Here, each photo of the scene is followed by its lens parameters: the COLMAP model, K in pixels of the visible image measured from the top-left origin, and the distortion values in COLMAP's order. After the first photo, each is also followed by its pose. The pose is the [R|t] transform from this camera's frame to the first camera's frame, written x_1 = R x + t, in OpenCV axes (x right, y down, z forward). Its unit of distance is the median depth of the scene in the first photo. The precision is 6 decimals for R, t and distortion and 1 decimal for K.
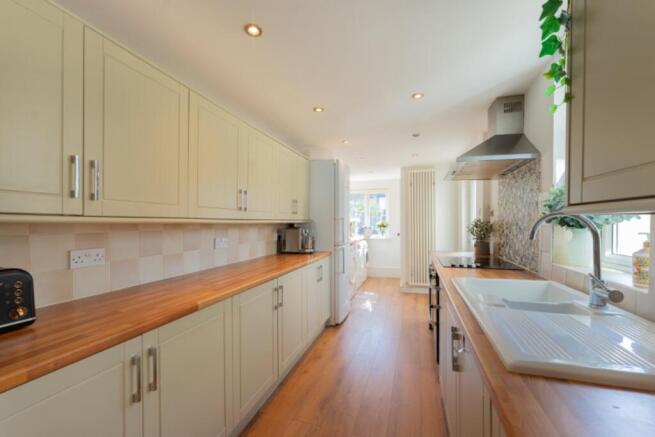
lens RADIAL K [[260.9, 0, 314.0], [0, 260.9, 220.2], [0, 0, 1]] dist [0.001763, 0.000060]
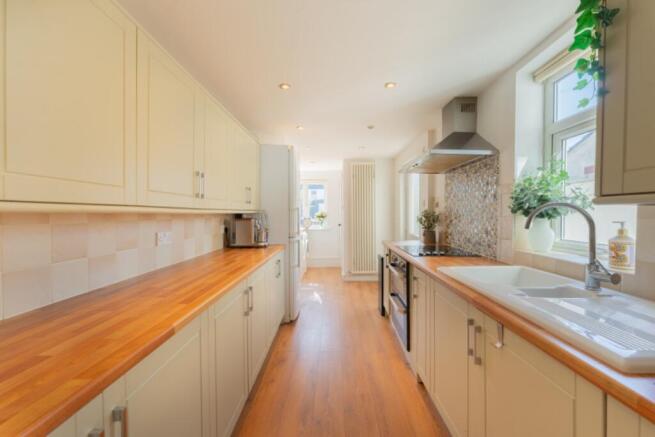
lens RADIAL K [[260.9, 0, 312.9], [0, 260.9, 213.5], [0, 0, 1]] dist [0.001763, 0.000060]
pose [[0.959529, 0.001626, 0.281605, -0.136460], [-0.004377, 0.999949, 0.009140, 0.003008], [-0.281576, -0.010003, 0.959487, 0.103139]]
